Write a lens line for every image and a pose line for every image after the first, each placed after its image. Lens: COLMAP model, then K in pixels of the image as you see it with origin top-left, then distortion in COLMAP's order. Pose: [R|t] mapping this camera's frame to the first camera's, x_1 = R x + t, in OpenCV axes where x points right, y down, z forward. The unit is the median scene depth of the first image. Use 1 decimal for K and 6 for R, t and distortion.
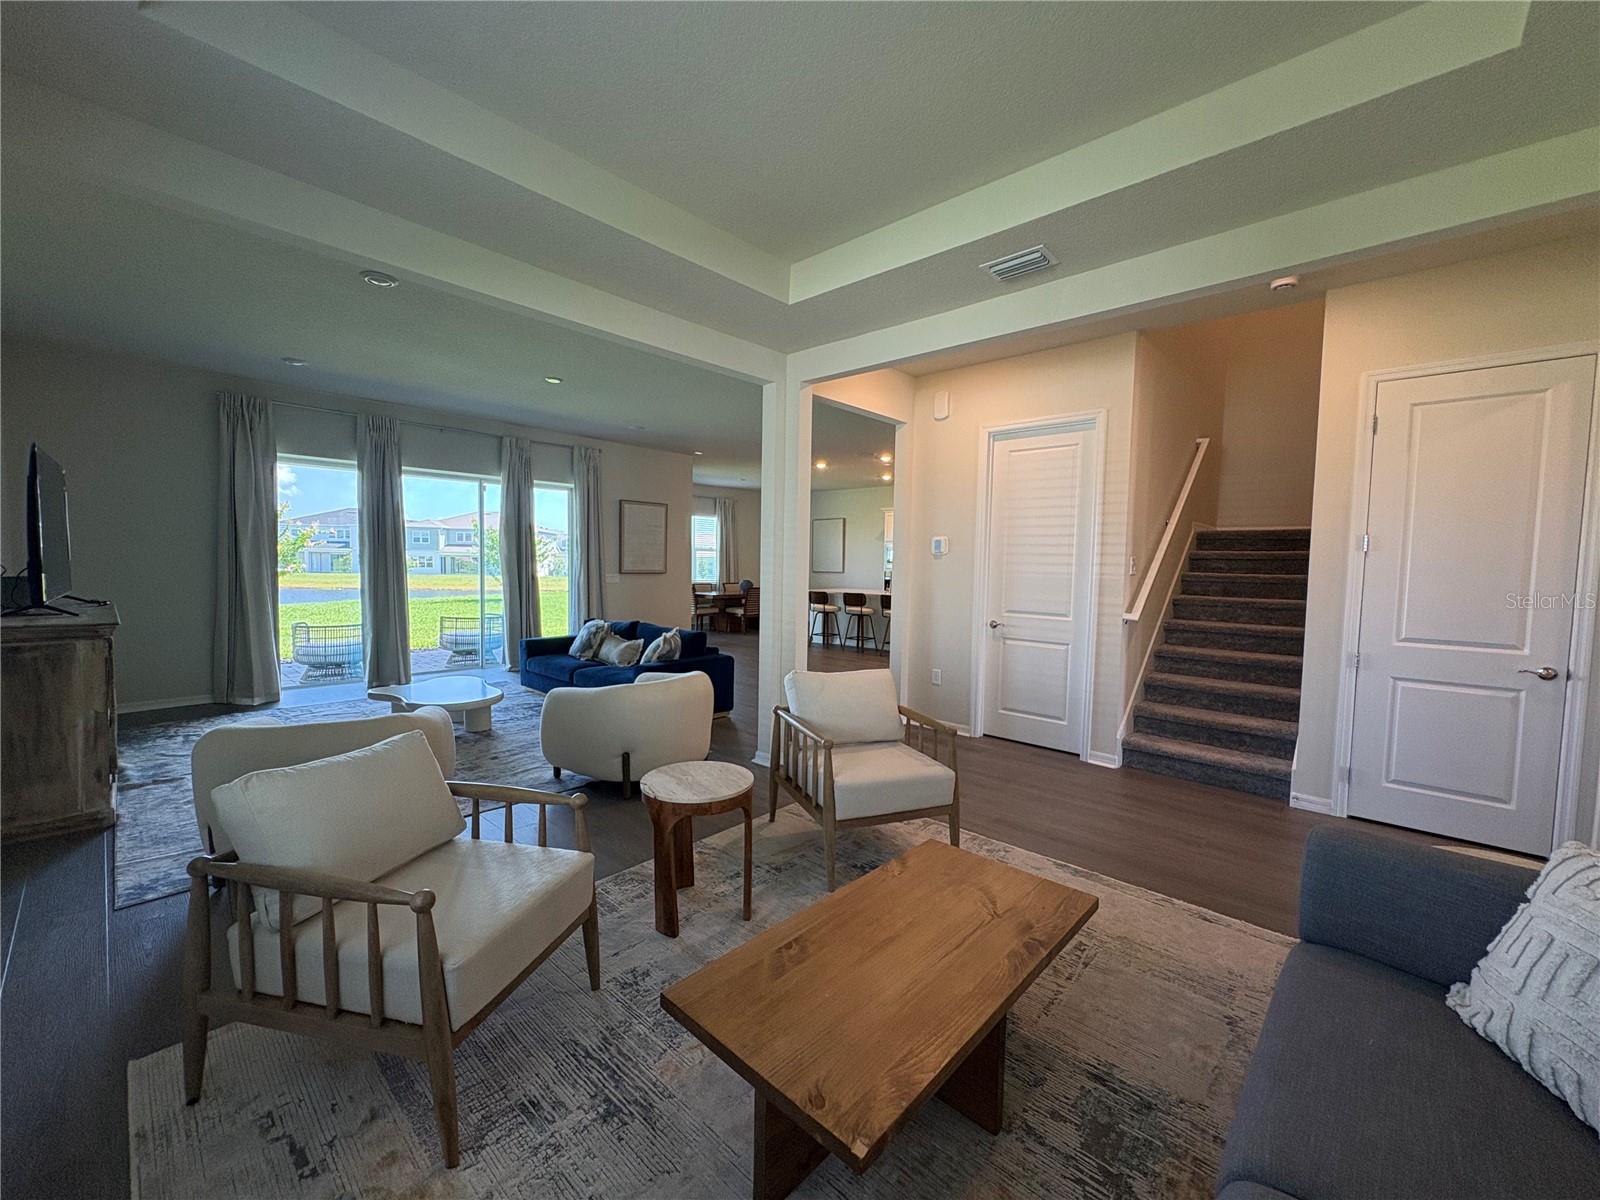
lens RADIAL K [[635.3, 0, 799.6], [0, 635.3, 599.3], [0, 0, 1]] dist [0.001055, 0.000550]
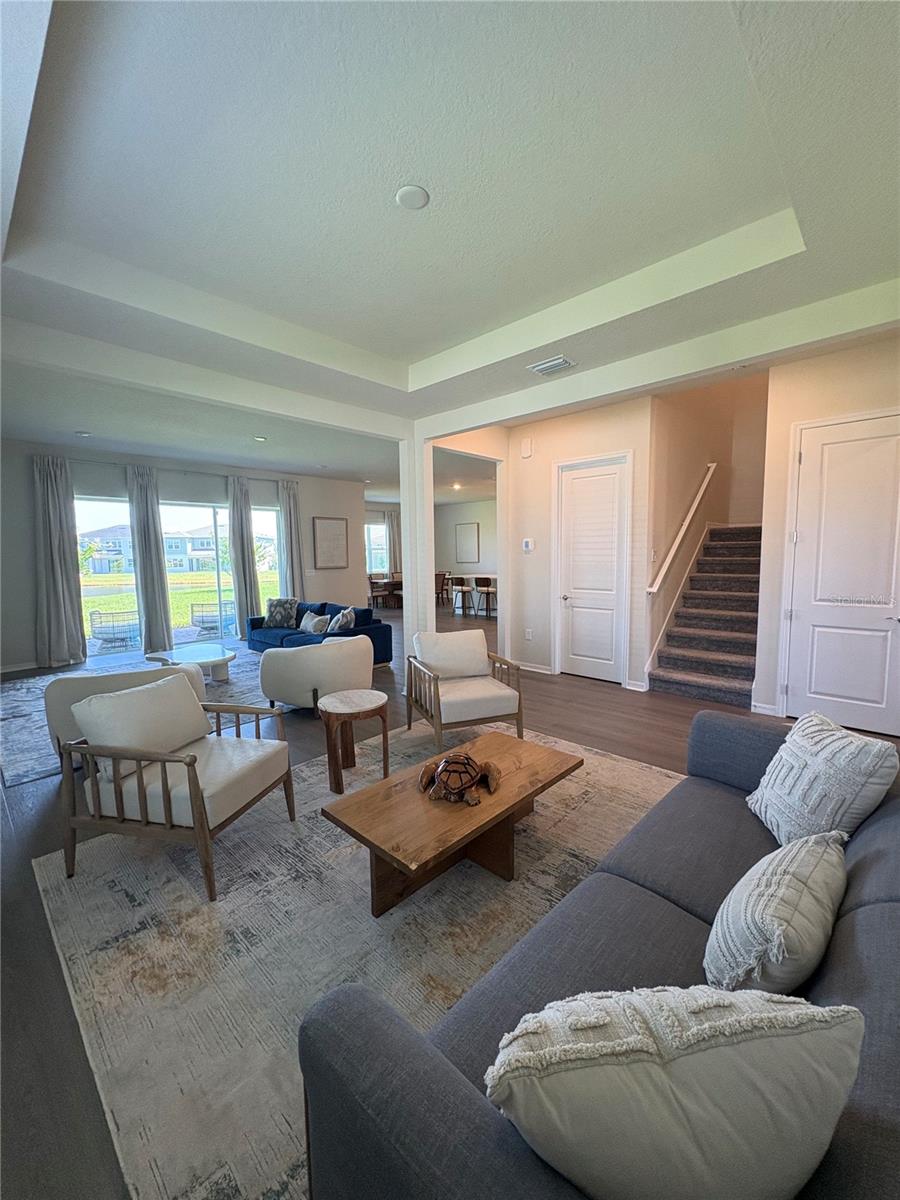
lens RADIAL K [[476.5, 0, 451.9], [0, 476.5, 598.0], [0, 0, 1]] dist [0.001055, 0.000550]
pose [[0.999421, -0.031446, -0.012999, 0.079910], [0.031880, 0.998890, 0.034674, -0.008566], [0.011894, -0.035068, 0.999314, -0.142801]]
